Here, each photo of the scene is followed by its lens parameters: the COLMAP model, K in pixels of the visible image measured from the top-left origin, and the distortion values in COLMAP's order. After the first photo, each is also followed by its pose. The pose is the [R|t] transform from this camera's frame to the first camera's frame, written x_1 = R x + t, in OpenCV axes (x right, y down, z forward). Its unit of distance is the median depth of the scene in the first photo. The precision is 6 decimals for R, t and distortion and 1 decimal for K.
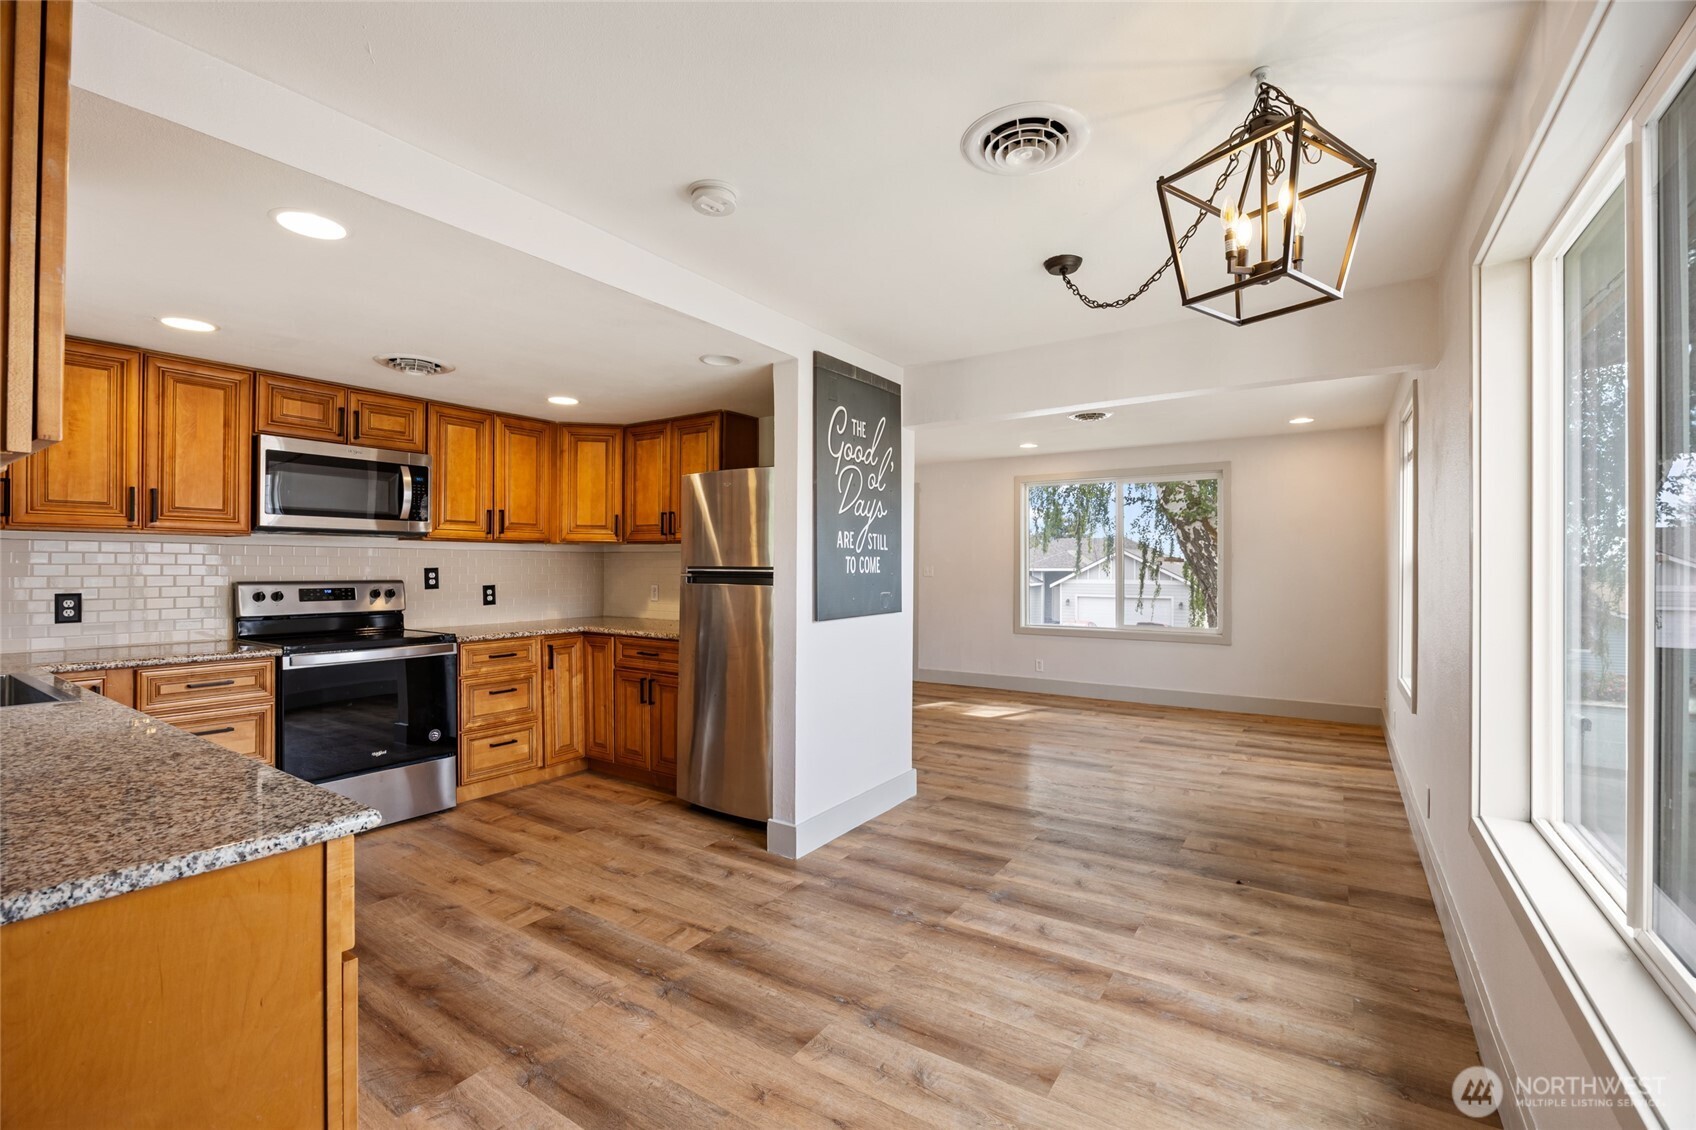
lens RADIAL K [[728.7, 0, 851.1], [0, 728.7, 565.9], [0, 0, 1]] dist [-0.017358, 0.000497]
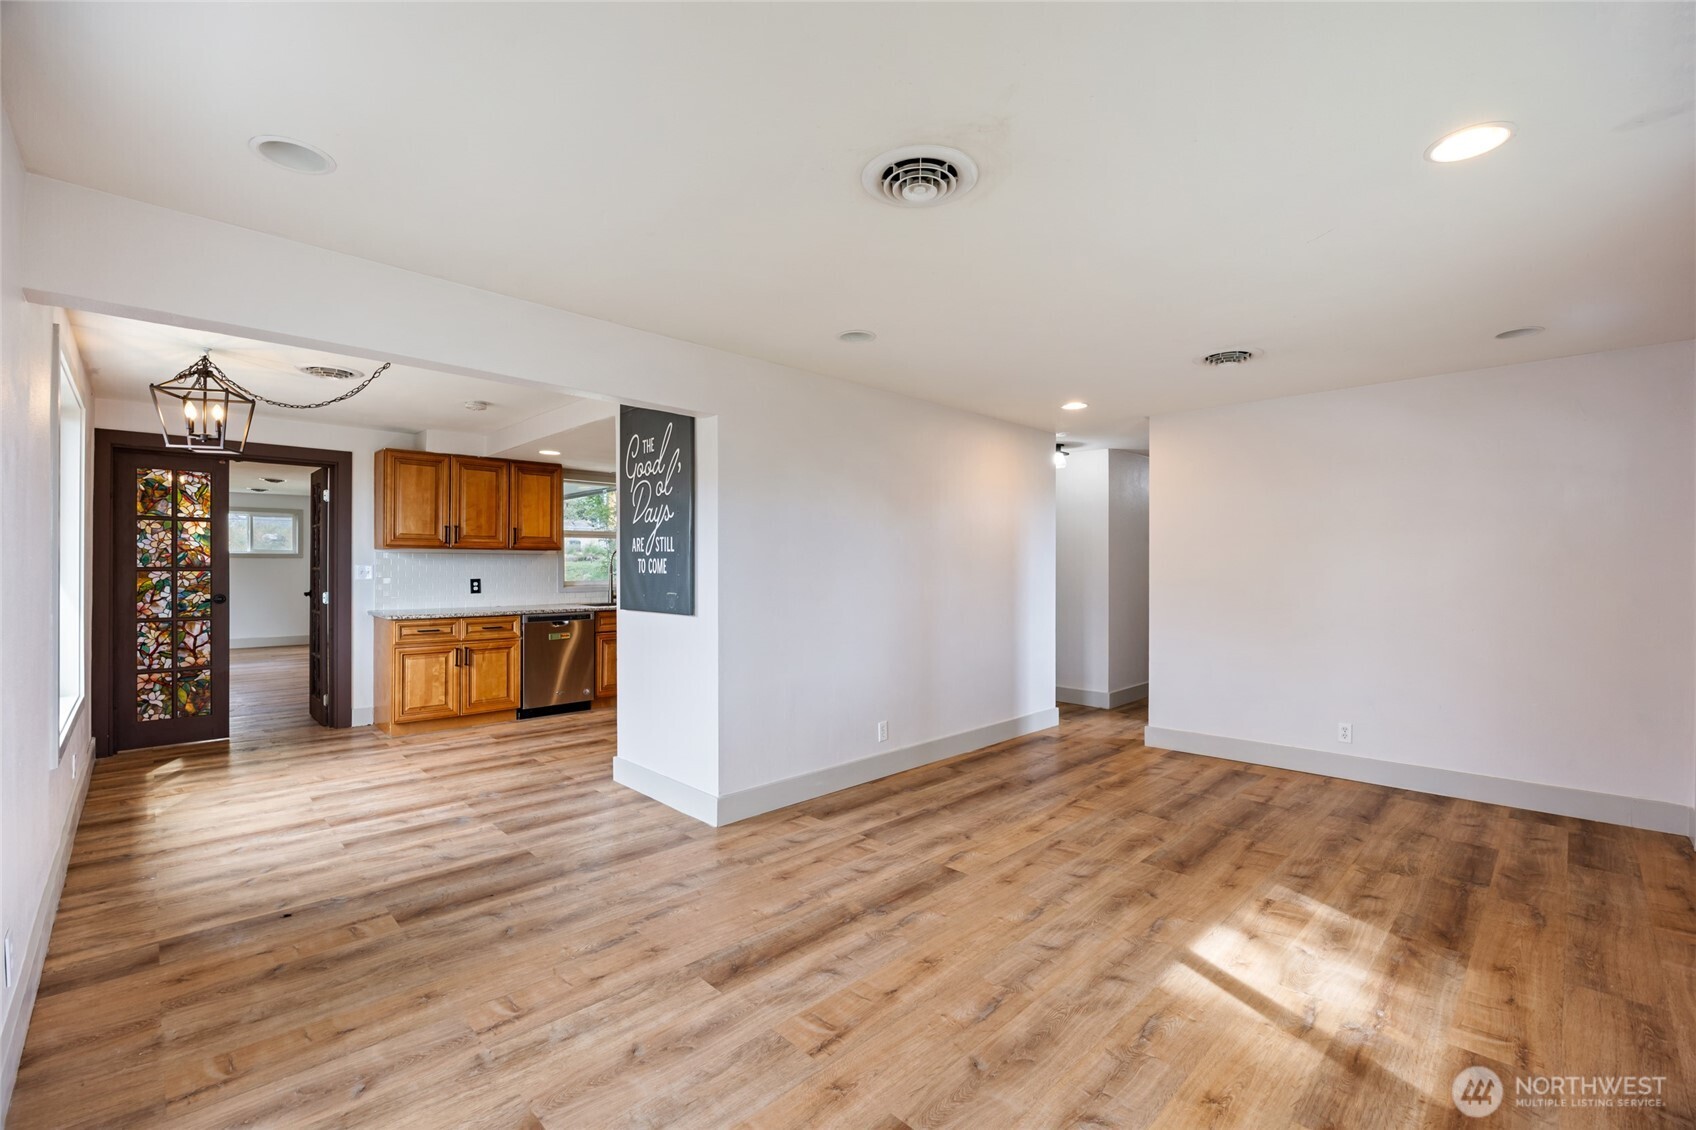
lens RADIAL K [[728.7, 0, 851.1], [0, 728.7, 565.9], [0, 0, 1]] dist [-0.017358, 0.000497]
pose [[-0.208569, -0.001369, -0.978007, 1.047758], [-0.003868, 0.999992, -0.000575, -0.002064], [0.978000, 0.003663, -0.208573, 1.537519]]
